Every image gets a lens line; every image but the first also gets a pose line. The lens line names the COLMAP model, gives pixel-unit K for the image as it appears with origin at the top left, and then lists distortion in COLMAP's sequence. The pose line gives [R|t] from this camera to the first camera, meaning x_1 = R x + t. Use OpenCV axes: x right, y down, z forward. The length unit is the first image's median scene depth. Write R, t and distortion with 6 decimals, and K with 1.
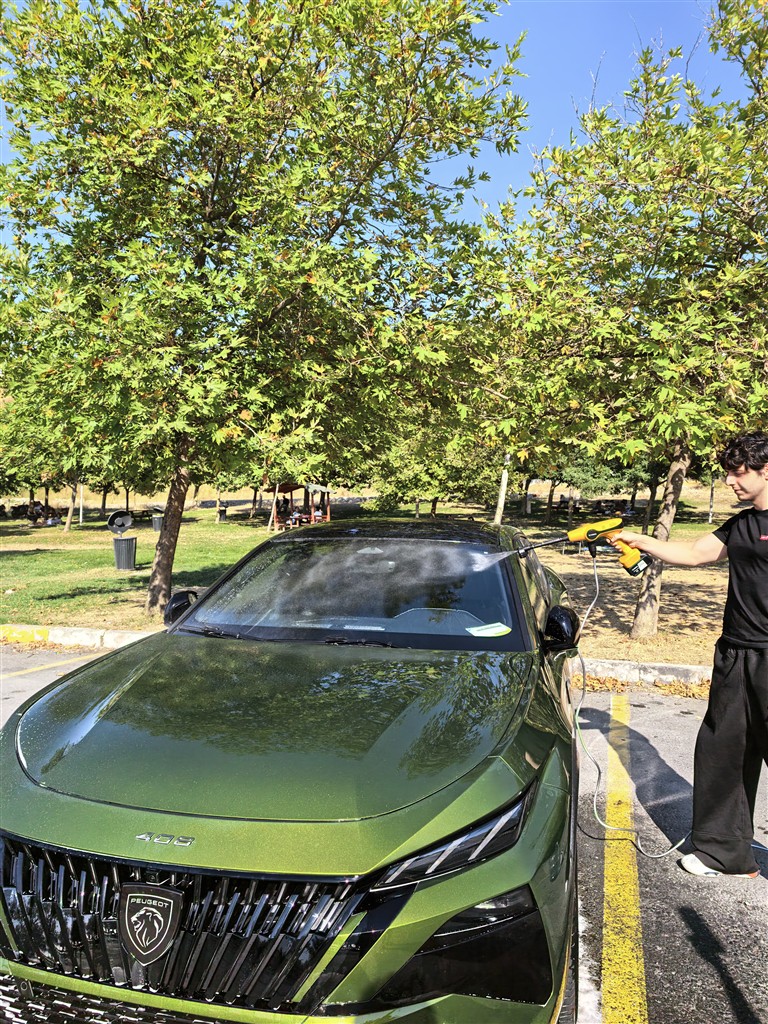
lens RADIAL K [[720.1, 0, 390.4], [0, 720.1, 512.0], [0, 0, 1]] dist [0.007167, -0.004781]
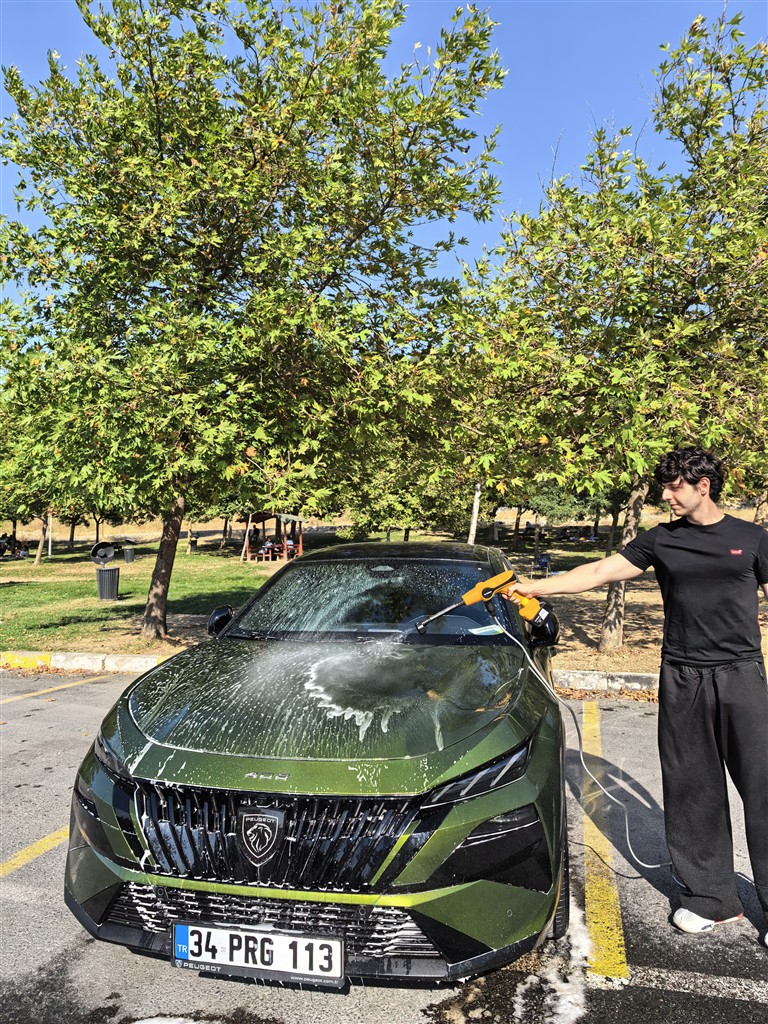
lens RADIAL K [[727.7, 0, 388.6], [0, 727.7, 511.7], [0, 0, 1]] dist [0.009819, -0.004866]
pose [[0.998795, -0.009760, 0.048106, -0.040478], [0.011713, 0.999111, -0.040492, 0.004804], [-0.047668, 0.041006, 0.998021, -0.108420]]
